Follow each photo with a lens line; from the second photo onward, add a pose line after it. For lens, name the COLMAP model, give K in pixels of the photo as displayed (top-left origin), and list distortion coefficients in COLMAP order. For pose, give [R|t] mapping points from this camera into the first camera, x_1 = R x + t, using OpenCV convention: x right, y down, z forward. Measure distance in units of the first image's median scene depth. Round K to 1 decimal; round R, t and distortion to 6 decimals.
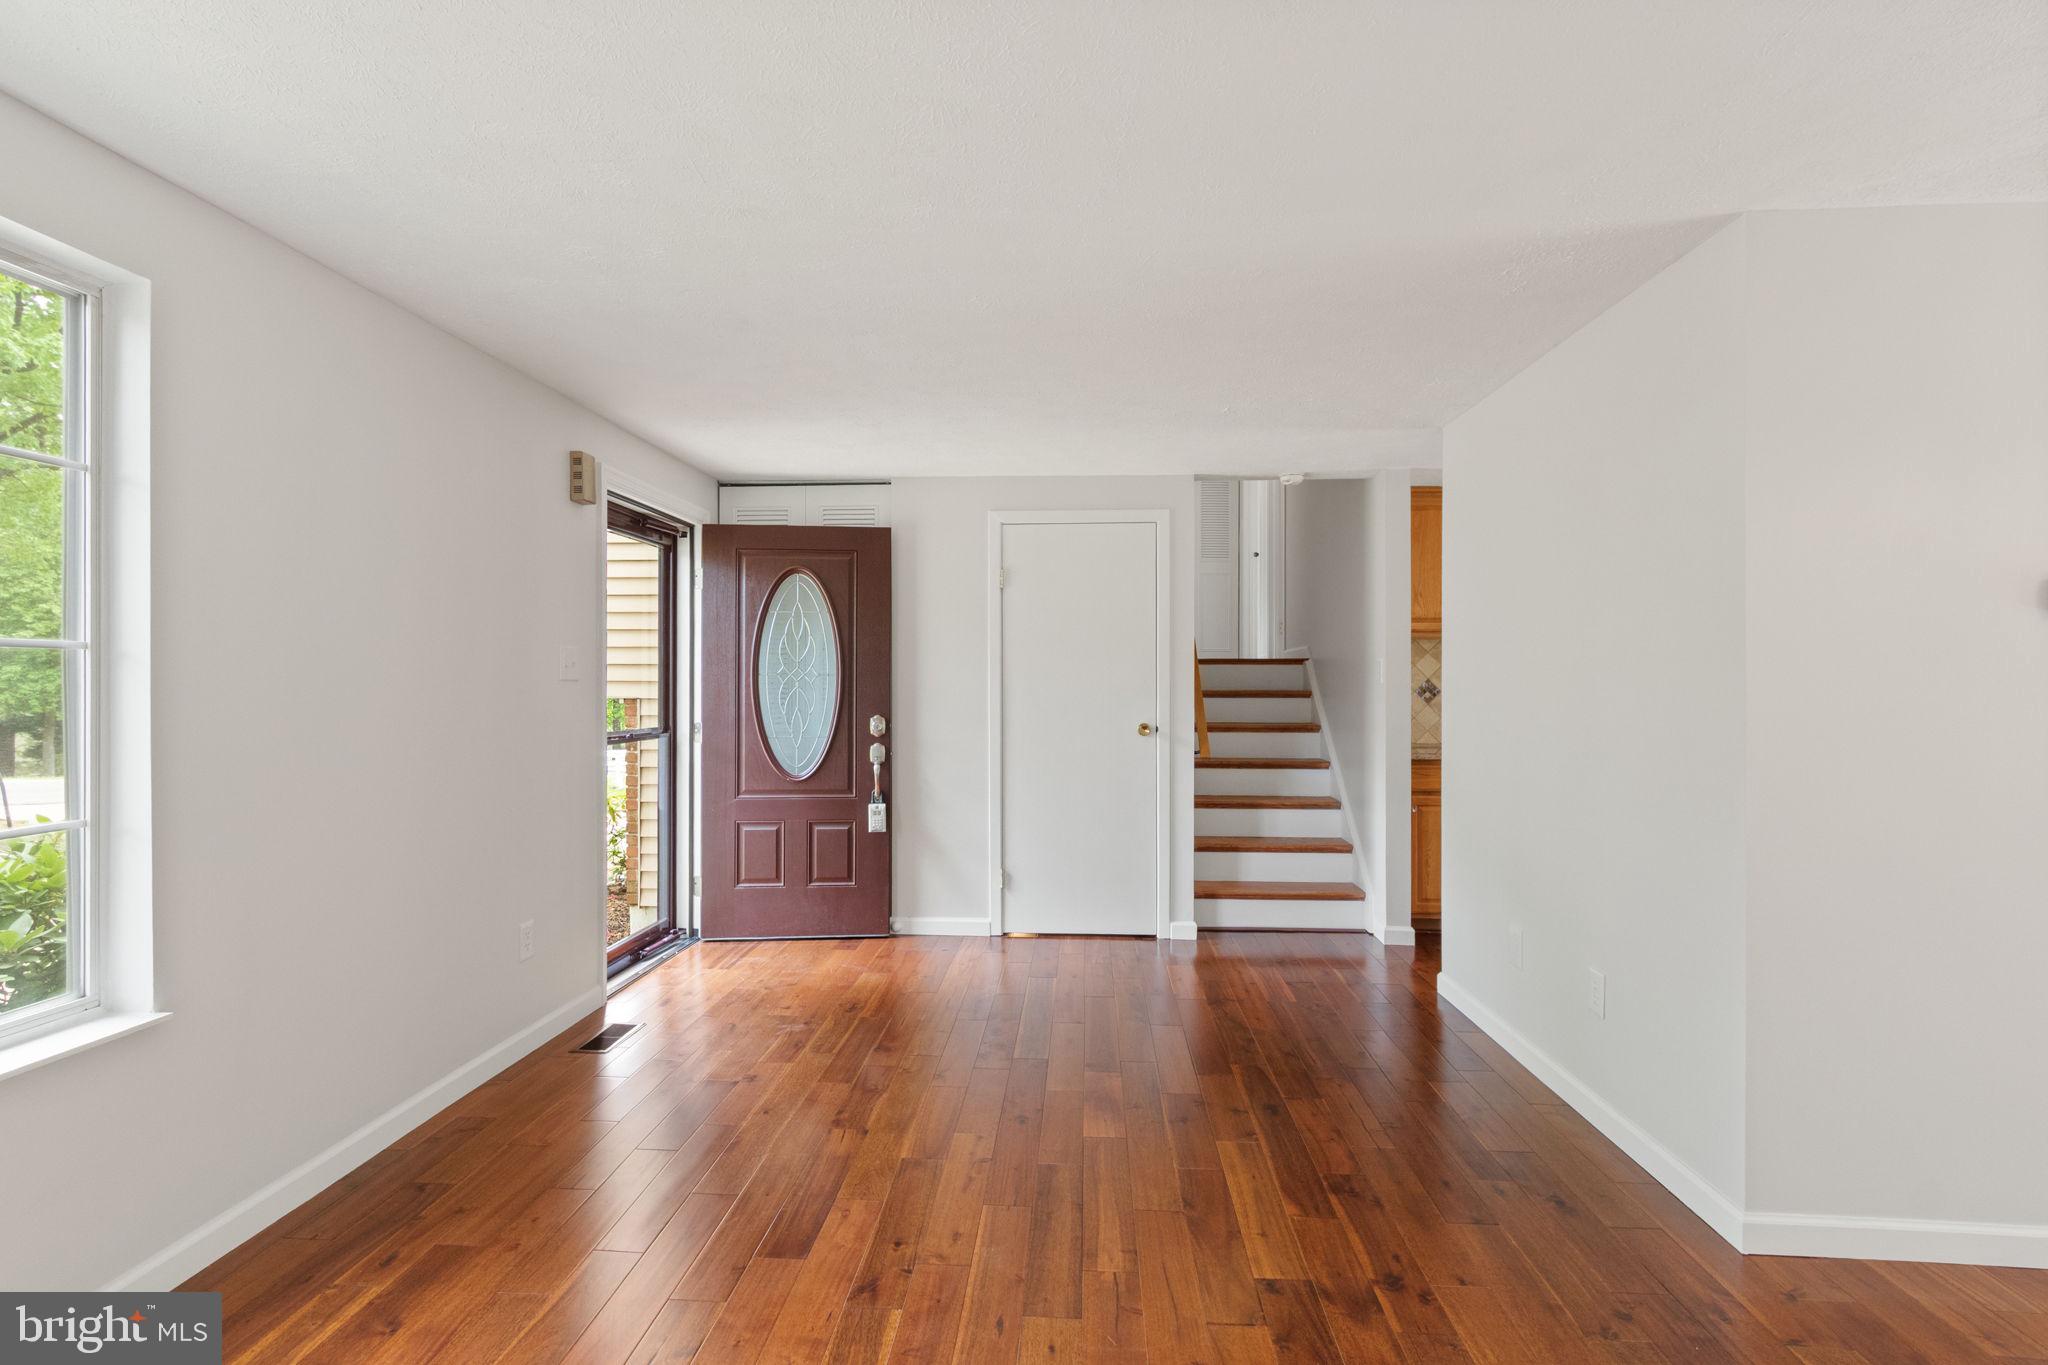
lens RADIAL K [[978.7, 0, 1008.3], [0, 978.7, 705.2], [0, 0, 1]] dist [0.002190, -0.000617]
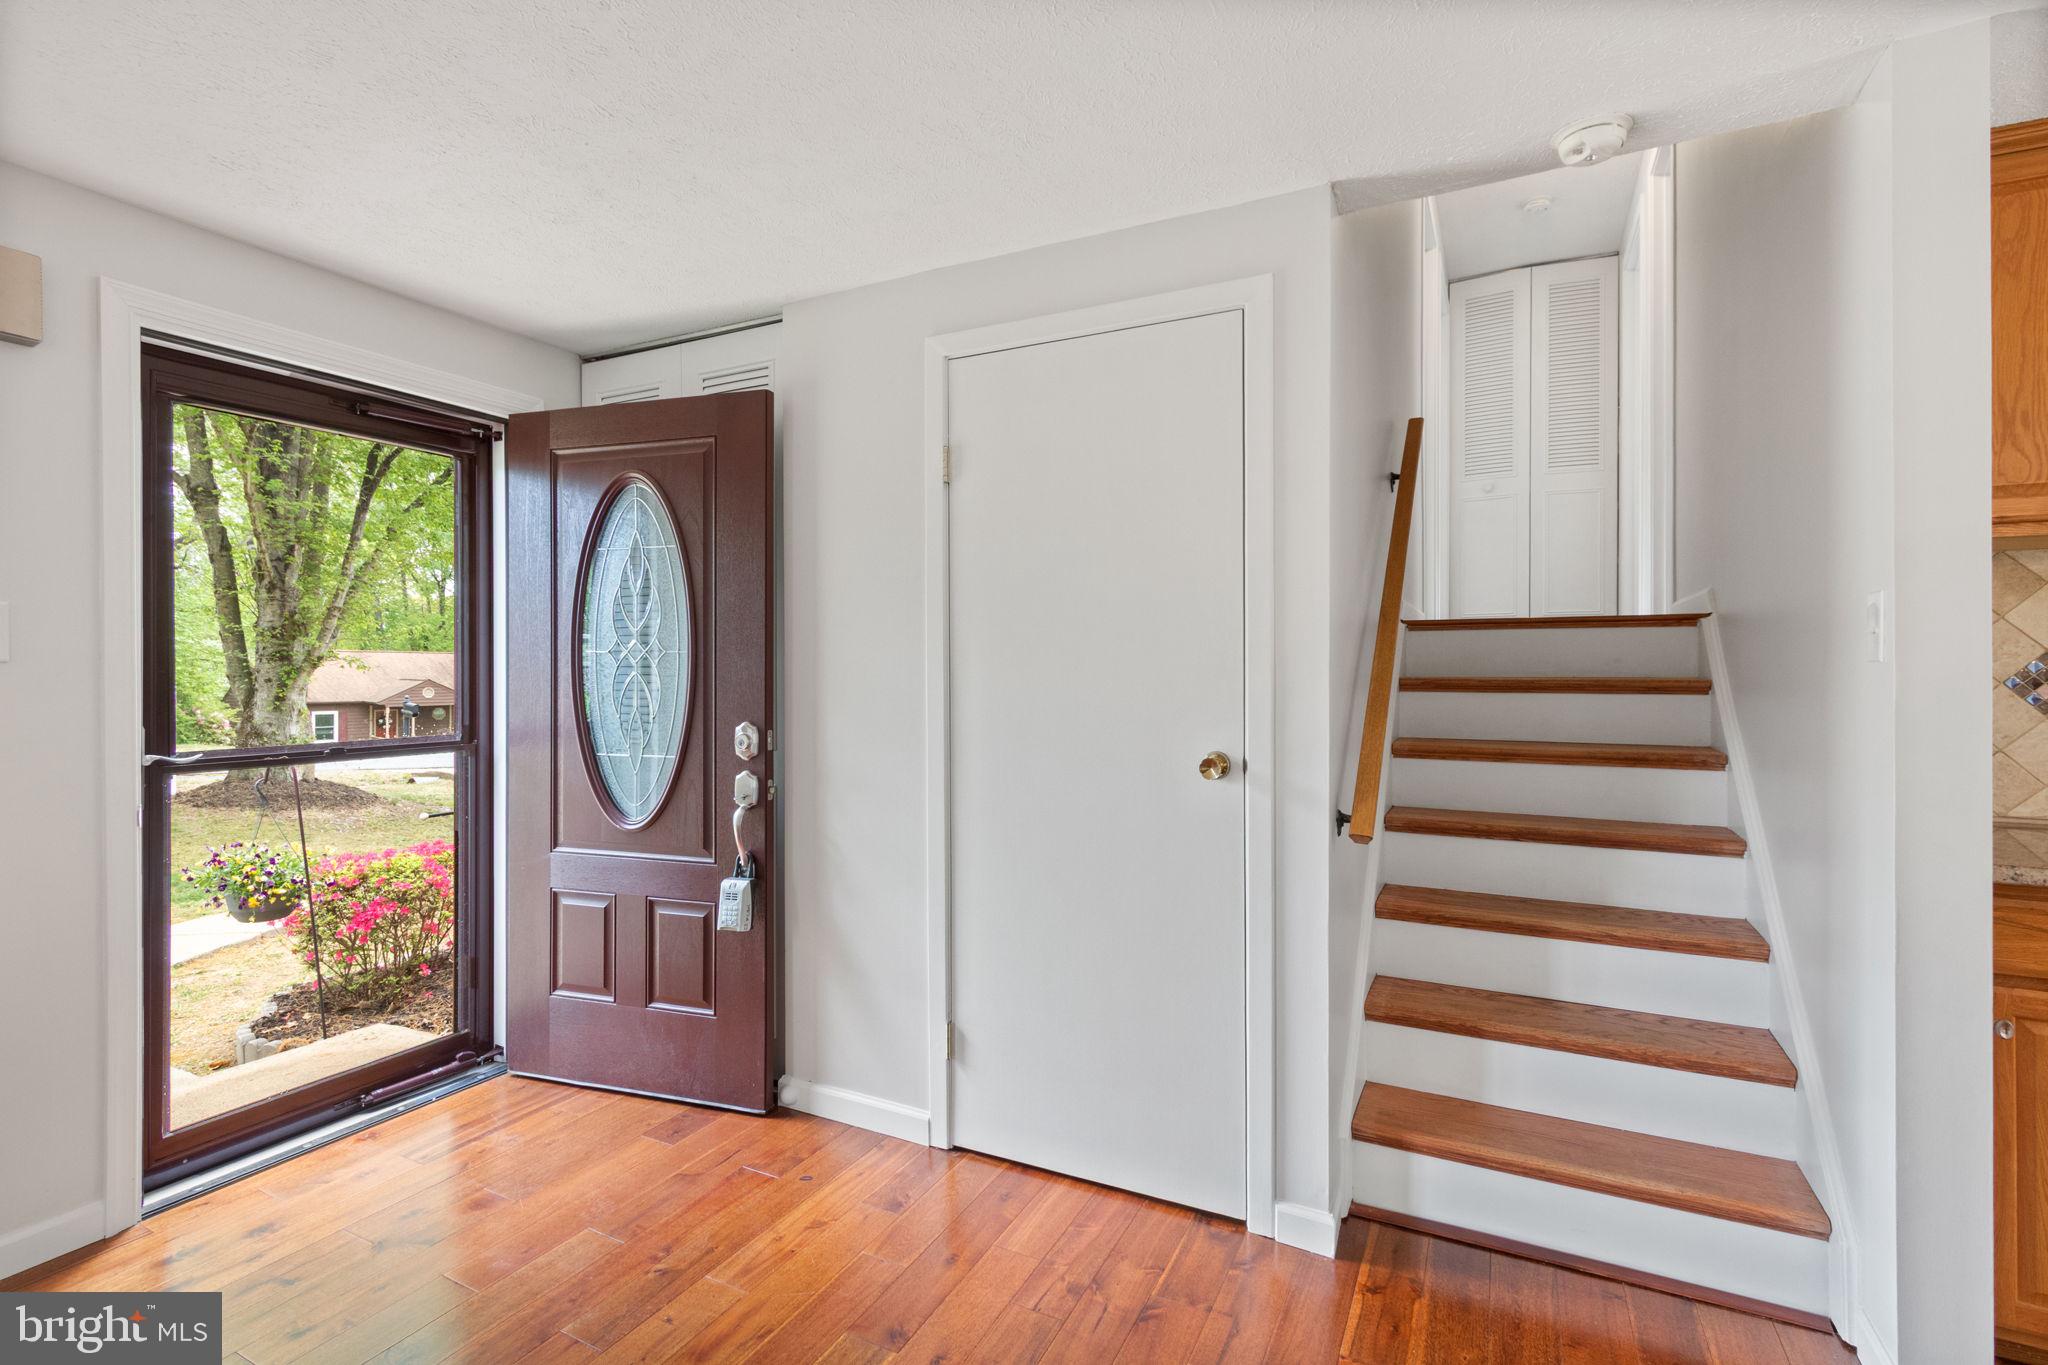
lens RADIAL K [[947.7, 0, 1017.2], [0, 947.7, 678.5], [0, 0, 1]] dist [0.010970, -0.001823]
pose [[0.921511, 0.003038, -0.388340, 0.223951], [-0.007071, 0.999935, -0.008956, -0.011016], [0.388287, 0.010999, 0.921473, 0.552008]]
